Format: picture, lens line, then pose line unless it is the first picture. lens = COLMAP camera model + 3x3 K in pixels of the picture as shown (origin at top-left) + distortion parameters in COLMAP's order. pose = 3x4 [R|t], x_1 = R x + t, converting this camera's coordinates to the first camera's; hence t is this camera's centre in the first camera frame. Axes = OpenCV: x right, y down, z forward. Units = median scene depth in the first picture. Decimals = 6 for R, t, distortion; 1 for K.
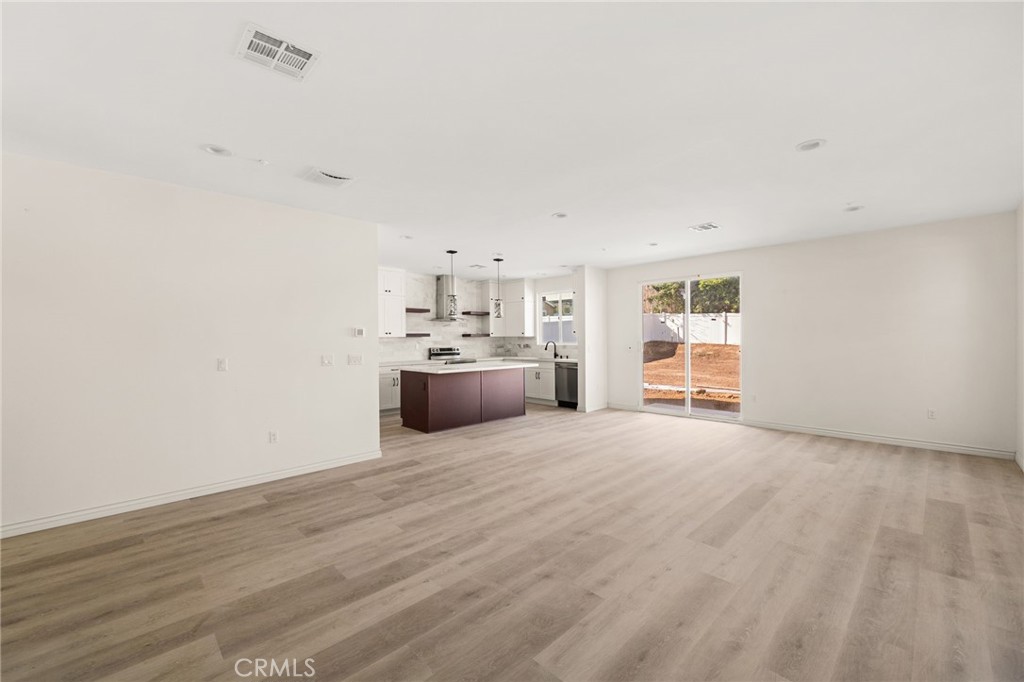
lens RADIAL K [[416.6, 0, 513.7], [0, 416.6, 339.0], [0, 0, 1]] dist [-0.014008, 0.001214]
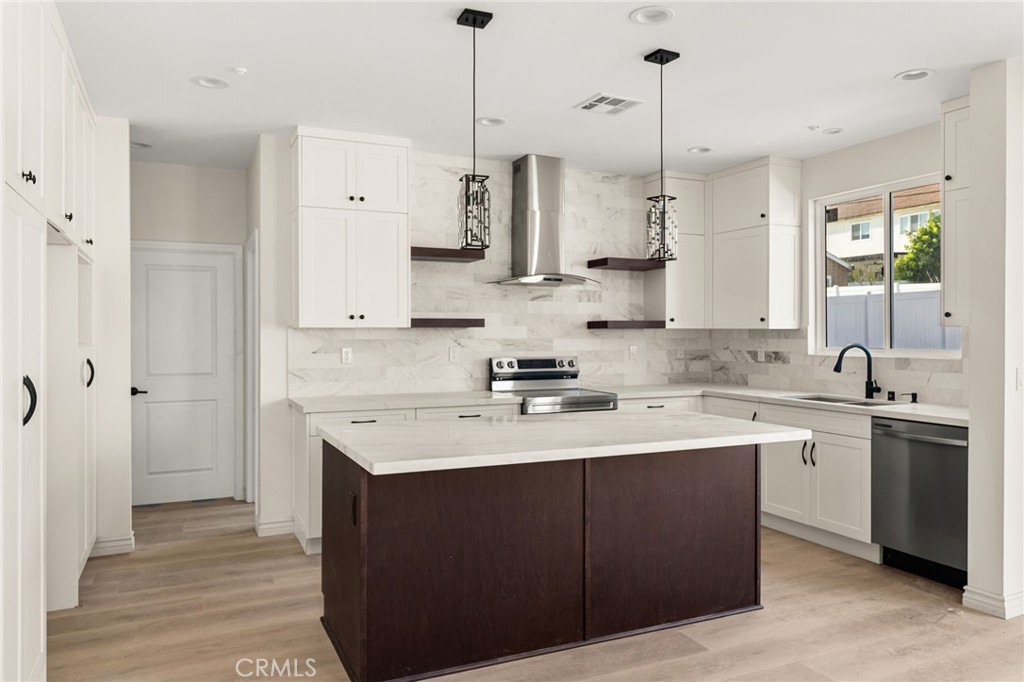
lens RADIAL K [[716.0, 0, 511.7], [0, 716.0, 337.7], [0, 0, 1]] dist [0.002273, -0.007856]
pose [[0.943417, 0.010448, -0.331445, 0.025997], [-0.008128, 0.999932, 0.008386, -0.002260], [0.331511, -0.005218, 0.943437, 0.446680]]
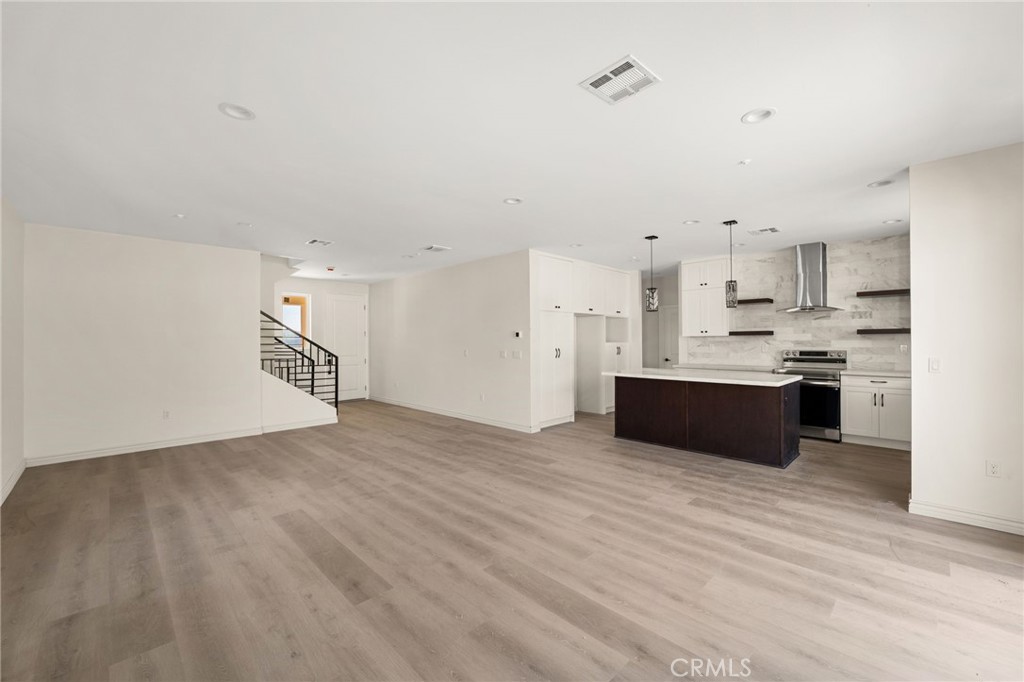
lens RADIAL K [[416.6, 0, 510.2], [0, 416.6, 340.2], [0, 0, 1]] dist [-0.014008, 0.001214]
pose [[-0.000416, 0.007674, -0.999970, 0.563515], [0.006533, 0.999949, 0.007671, -0.005065], [0.999979, -0.006529, -0.000466, 0.563199]]
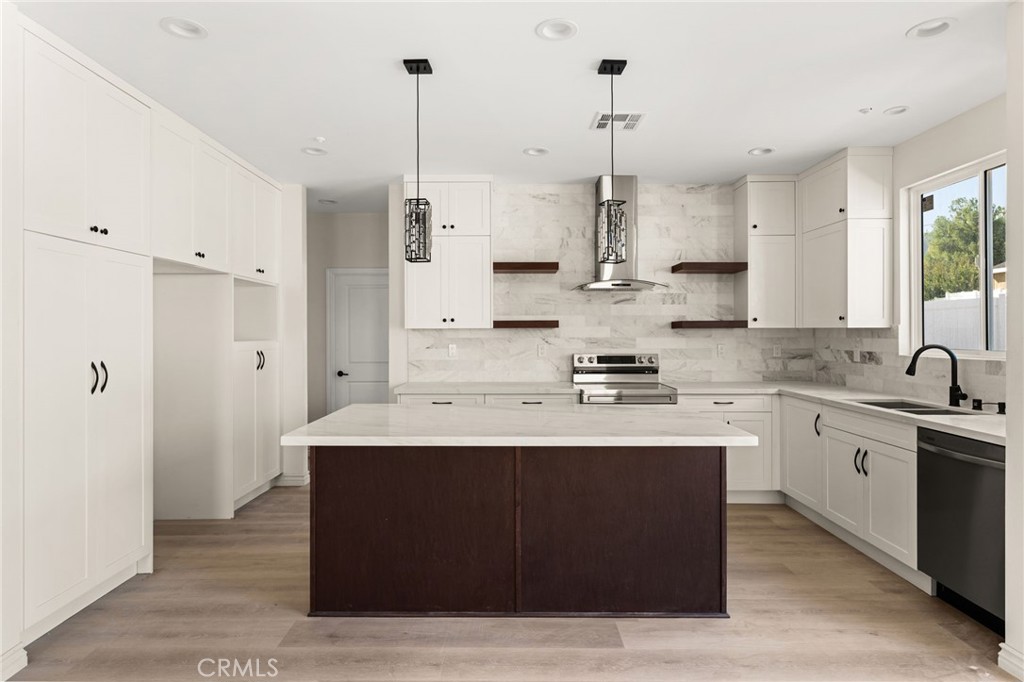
lens RADIAL K [[564.6, 0, 510.9], [0, 564.6, 335.0], [0, 0, 1]] dist [-0.003475, 0.002242]
pose [[0.715278, 0.009463, -0.698776, 0.168644], [-0.005363, 0.999953, 0.008052, -0.002800], [0.698819, -0.002012, 0.715295, 0.585087]]
